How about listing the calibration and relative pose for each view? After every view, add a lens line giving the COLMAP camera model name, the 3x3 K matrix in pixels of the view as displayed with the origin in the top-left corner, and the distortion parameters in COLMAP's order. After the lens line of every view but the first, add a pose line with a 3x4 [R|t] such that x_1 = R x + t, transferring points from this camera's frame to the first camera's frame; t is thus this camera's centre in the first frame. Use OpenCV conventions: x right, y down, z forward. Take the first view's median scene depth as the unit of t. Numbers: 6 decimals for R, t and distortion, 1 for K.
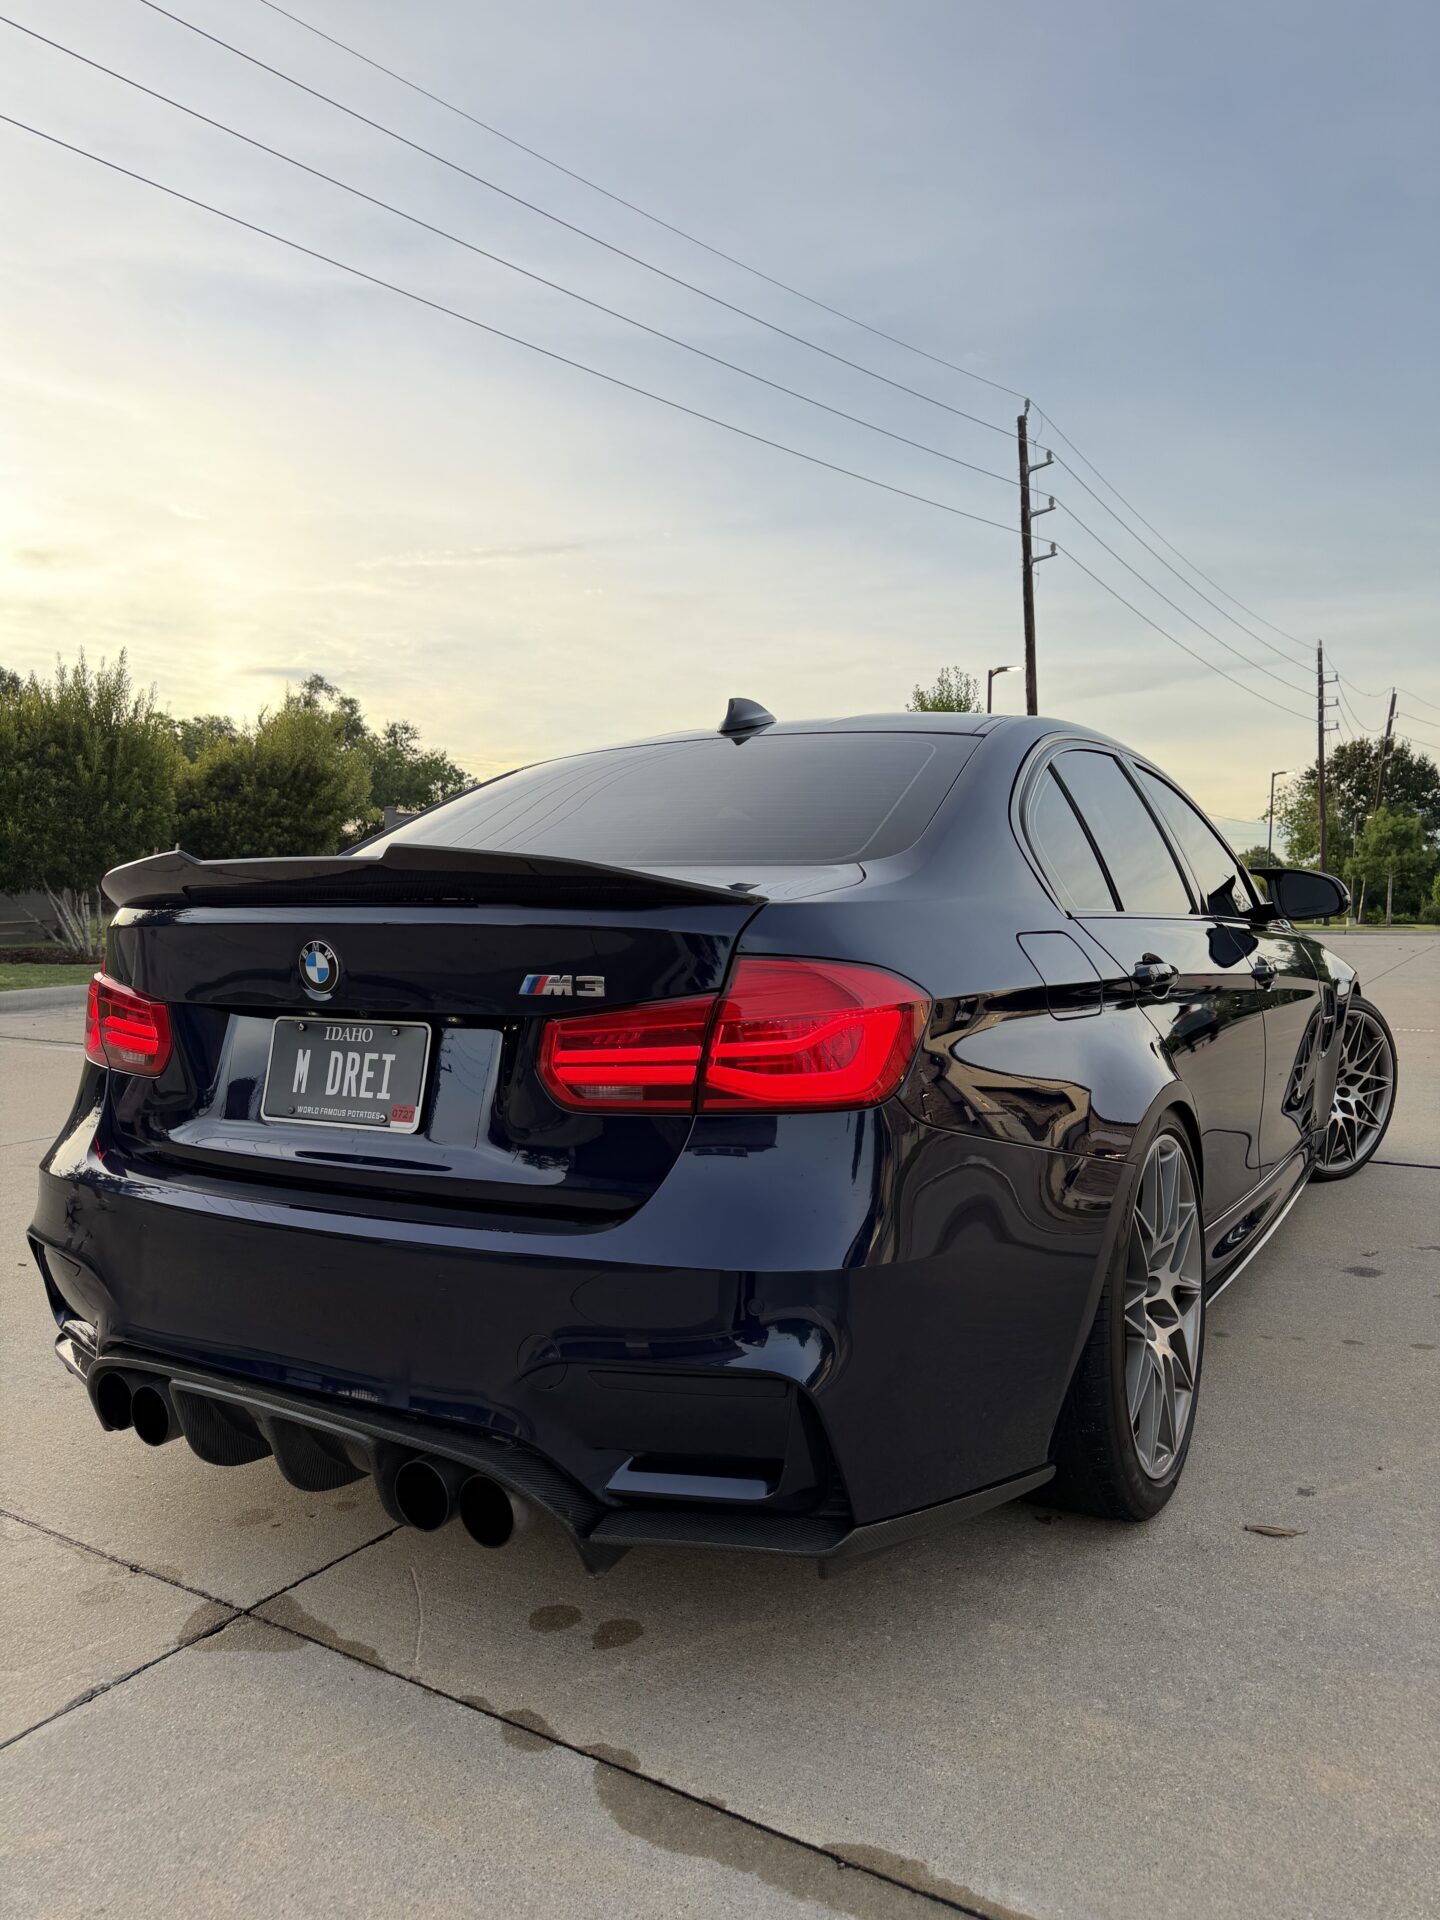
lens RADIAL K [[1369.2, 0, 727.8], [0, 1369.2, 965.5], [0, 0, 1]] dist [0.004056, -0.011039]
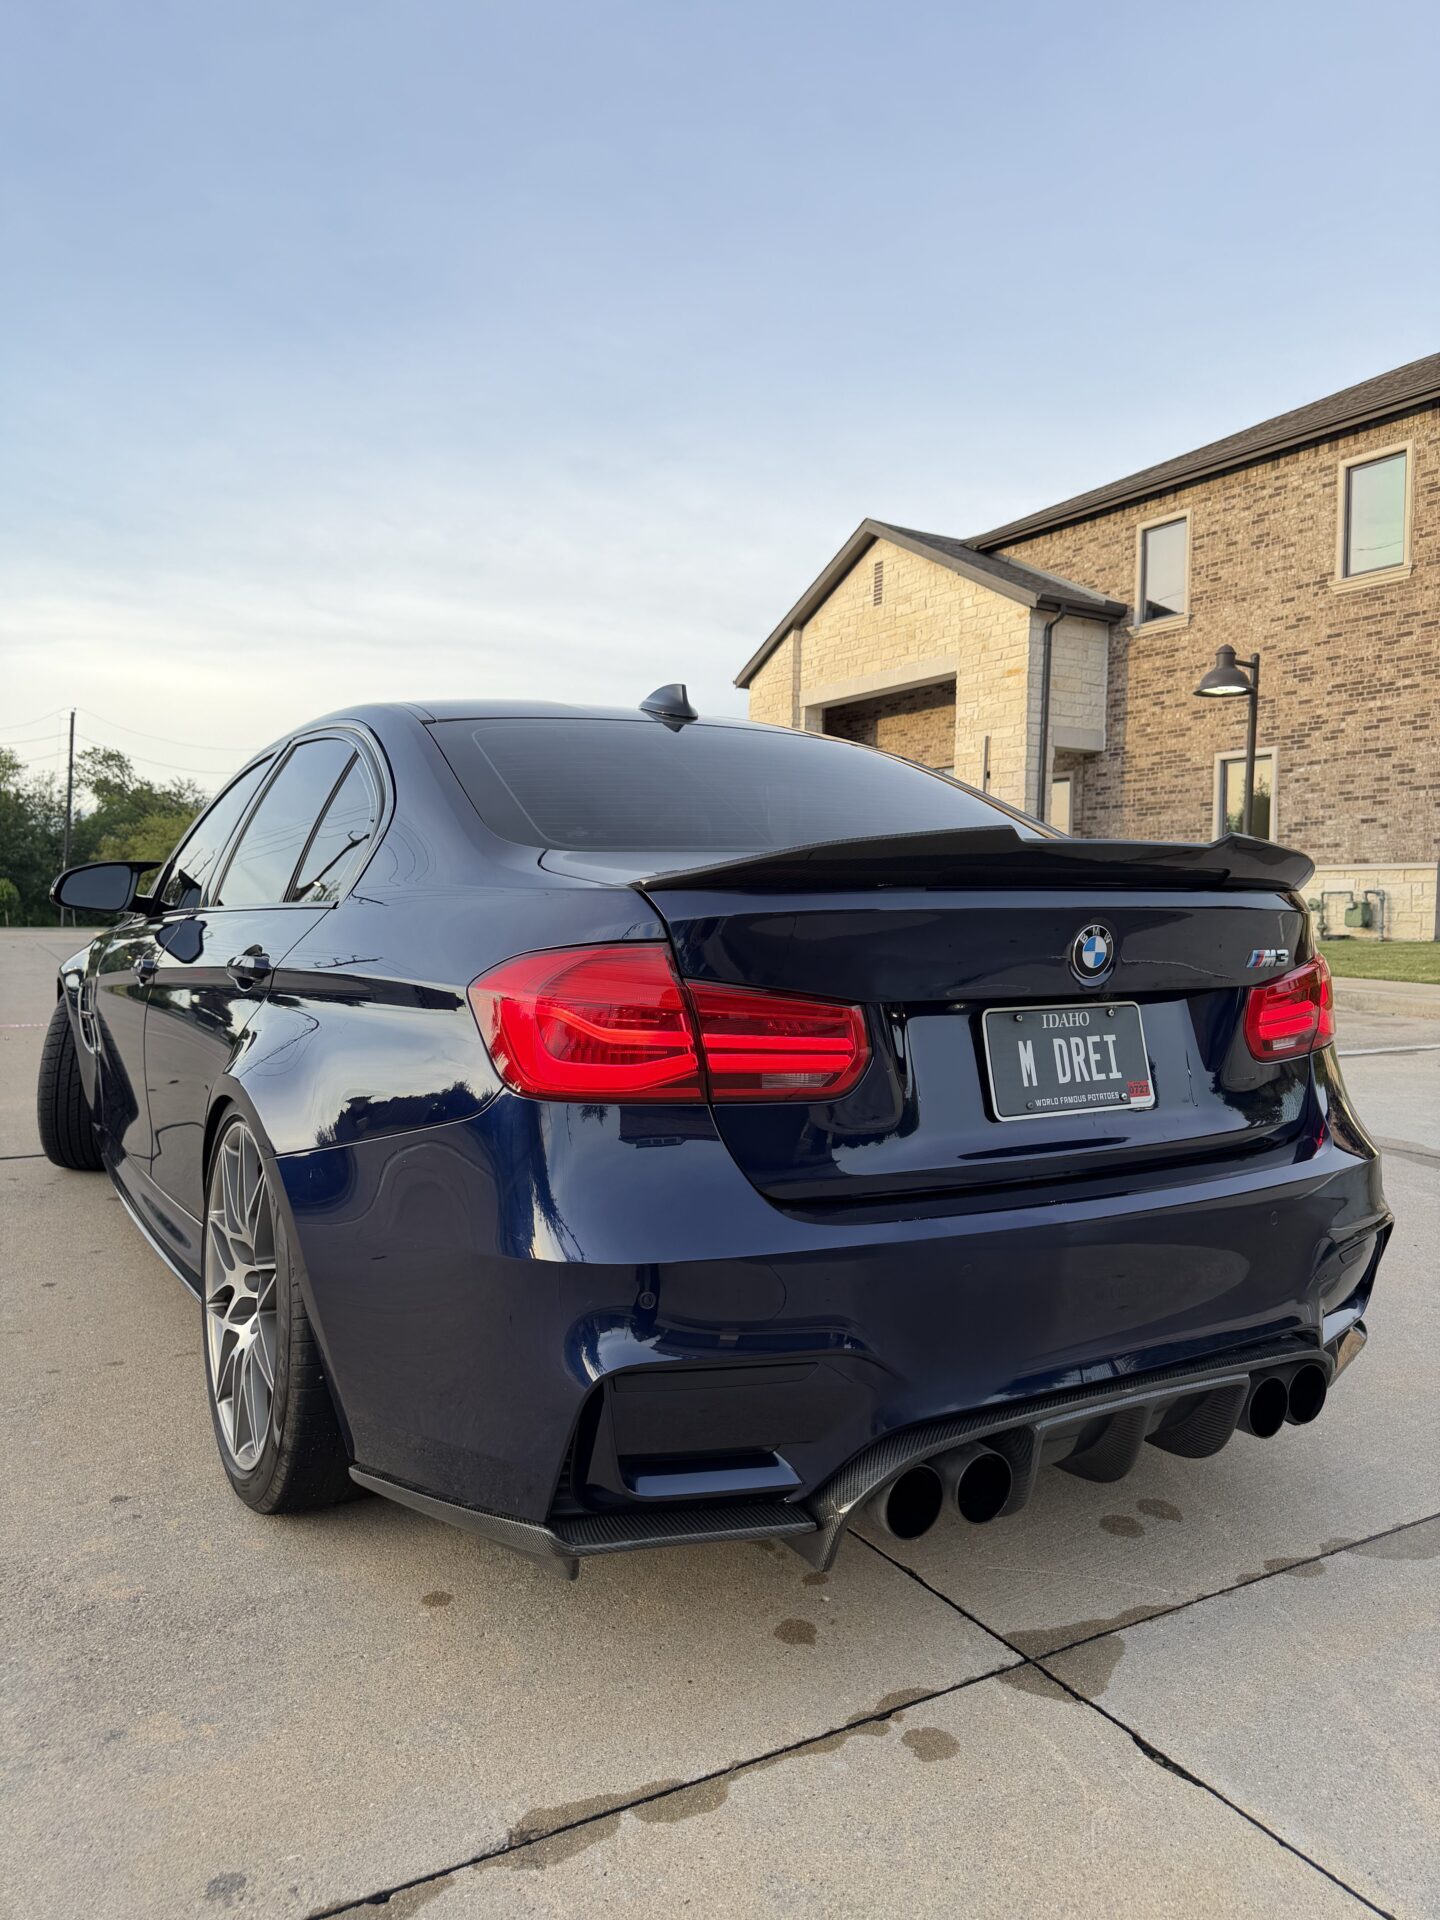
lens RADIAL K [[1369.2, 0, 724.0], [0, 1369.2, 956.3], [0, 0, 1]] dist [0.004056, -0.011039]
pose [[0.458585, -0.021379, 0.888394, -1.286978], [0.025941, 0.999607, 0.010665, -0.012916], [-0.888272, 0.018155, 0.458959, 0.776883]]
